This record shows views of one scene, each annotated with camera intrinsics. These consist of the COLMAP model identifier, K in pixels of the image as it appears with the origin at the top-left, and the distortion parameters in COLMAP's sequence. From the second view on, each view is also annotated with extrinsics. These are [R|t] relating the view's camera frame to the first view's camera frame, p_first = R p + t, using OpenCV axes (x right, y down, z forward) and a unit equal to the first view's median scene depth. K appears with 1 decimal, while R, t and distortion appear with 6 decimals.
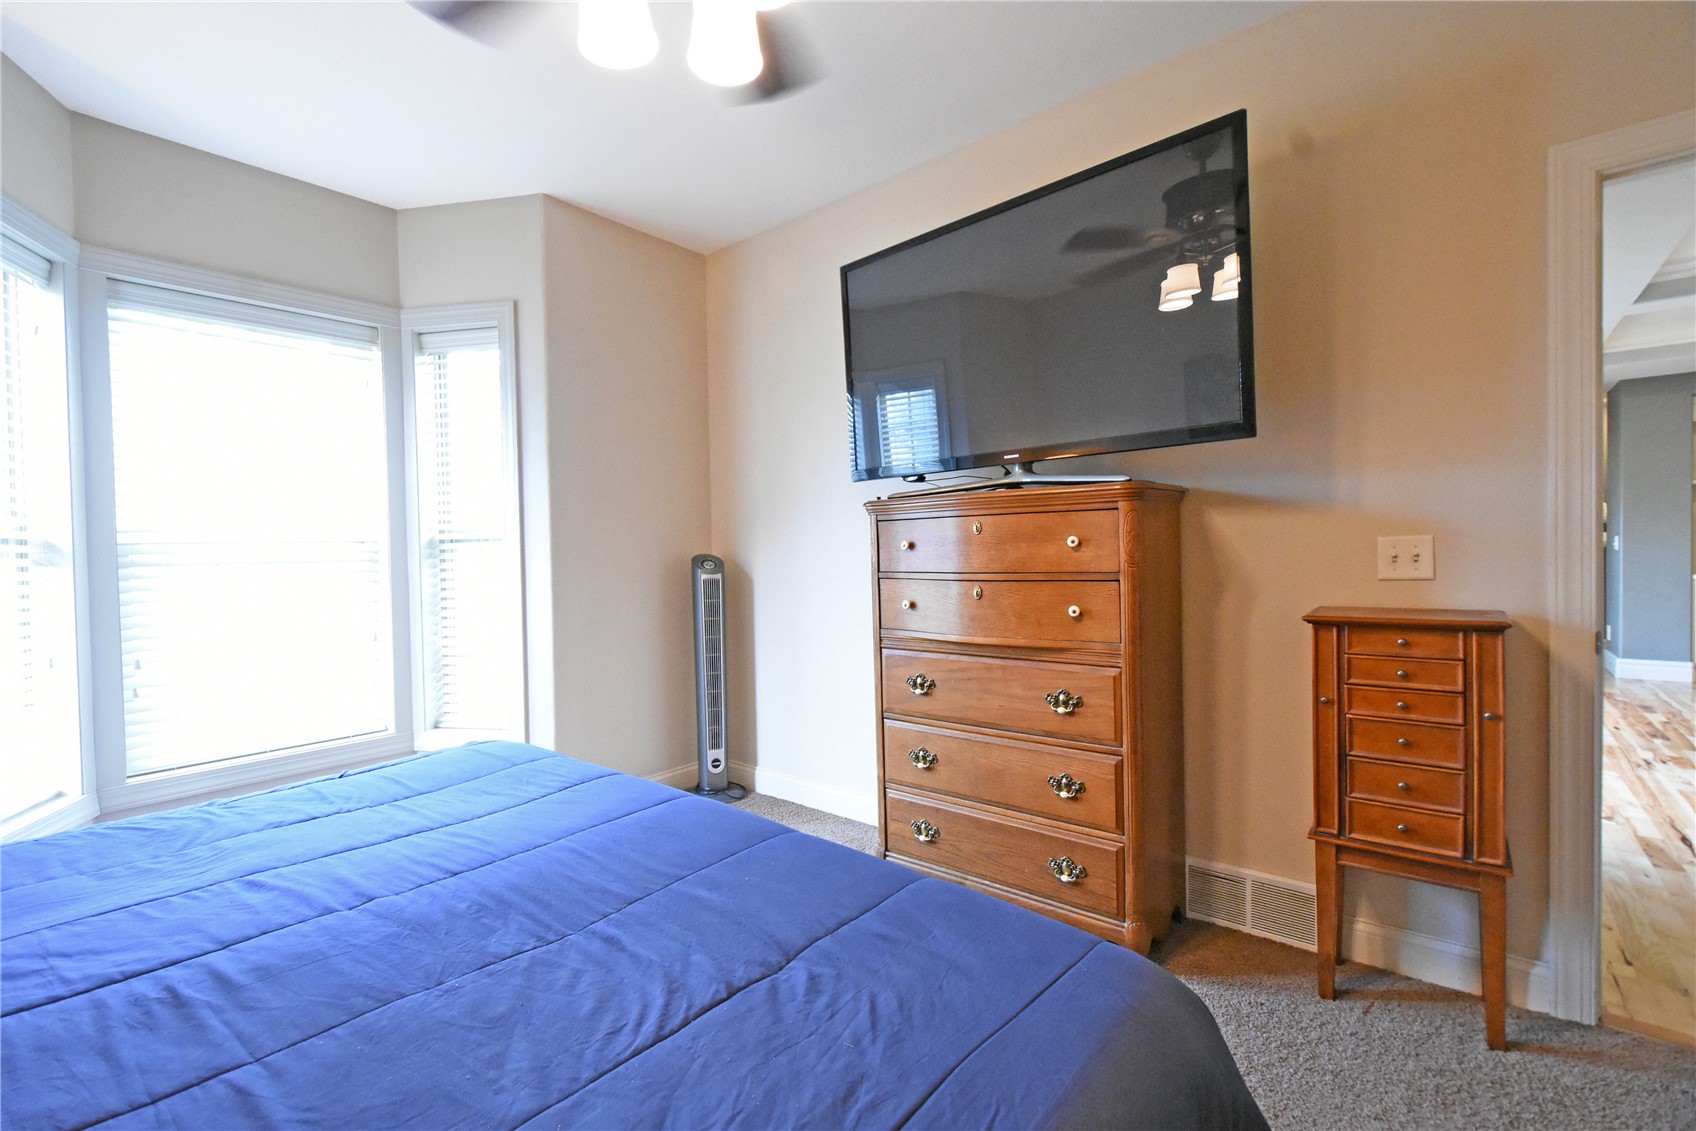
lens RADIAL K [[749.3, 0, 812.3], [0, 749.3, 560.4], [0, 0, 1]] dist [0.010543, 0.000016]
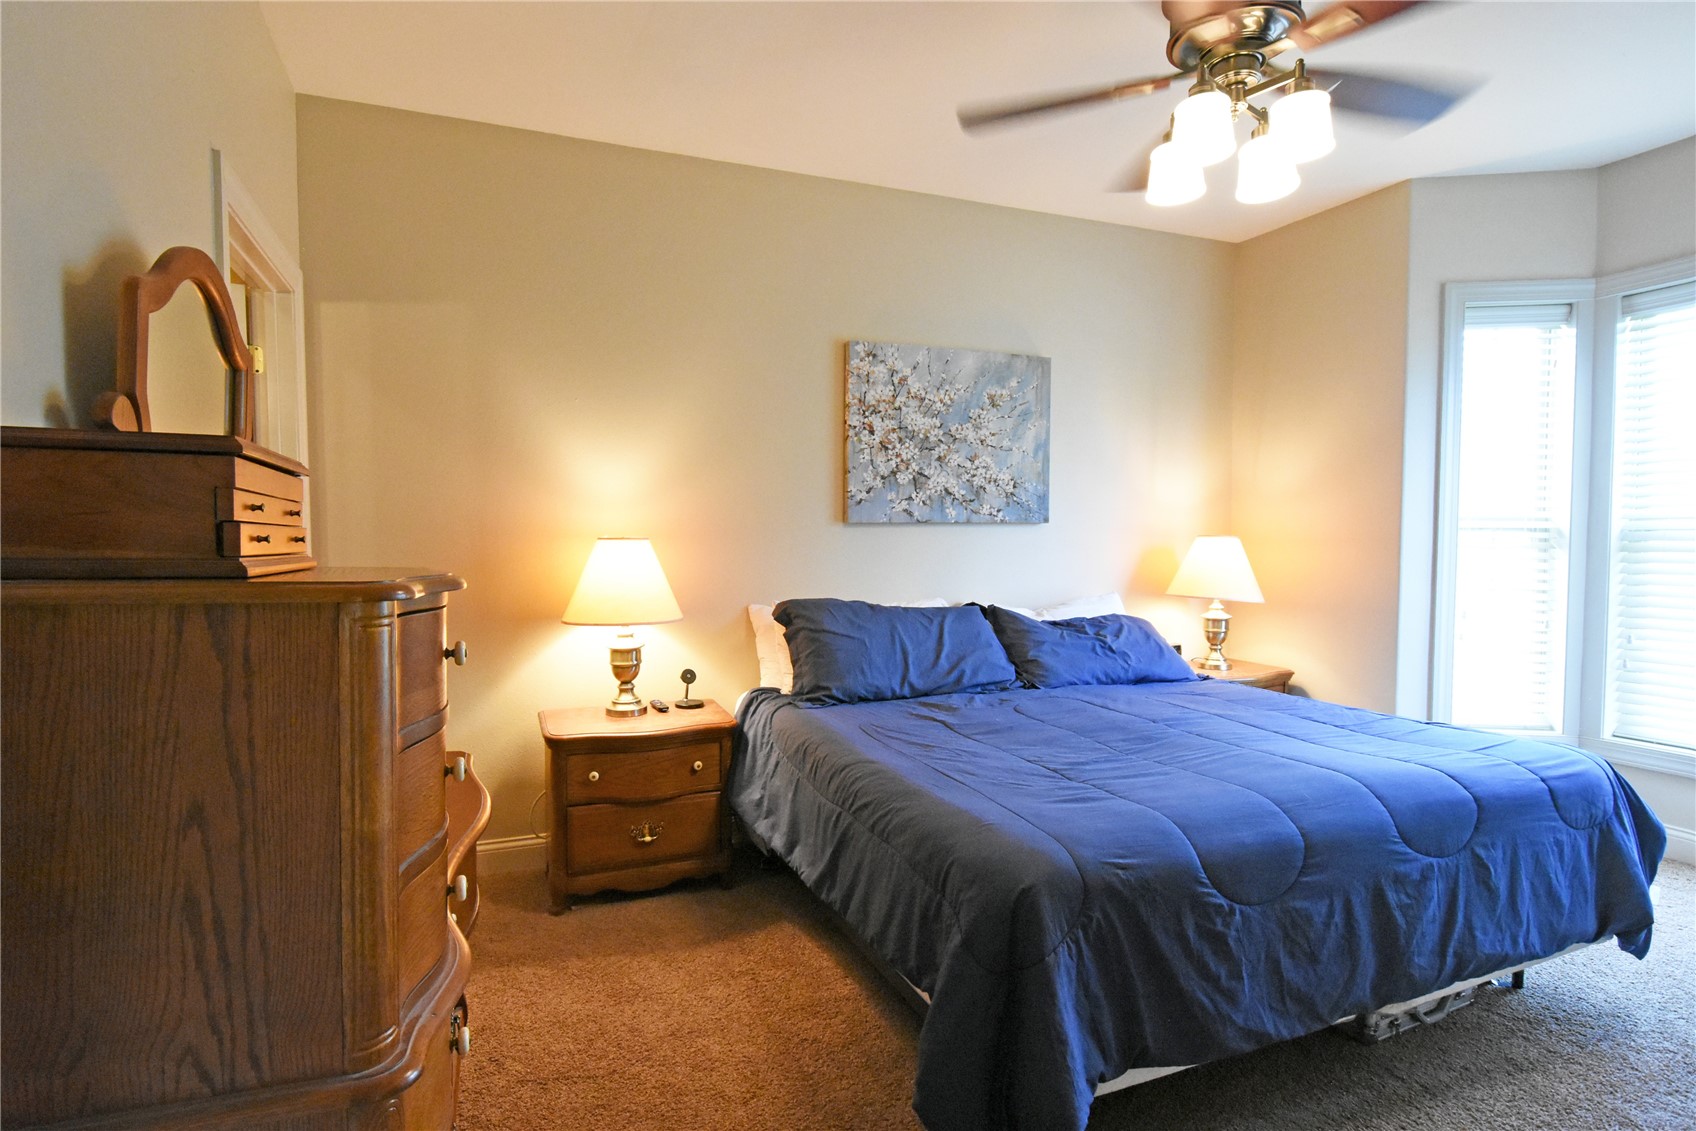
lens RADIAL K [[862.1, 0, 847.3], [0, 862.1, 568.3], [0, 0, 1]] dist [0.001336, 0.000226]
pose [[-0.443630, 0.038045, -0.895402, 0.815608], [-0.008355, 0.998880, 0.046582, -0.016700], [0.896171, 0.028146, -0.442815, 0.572204]]
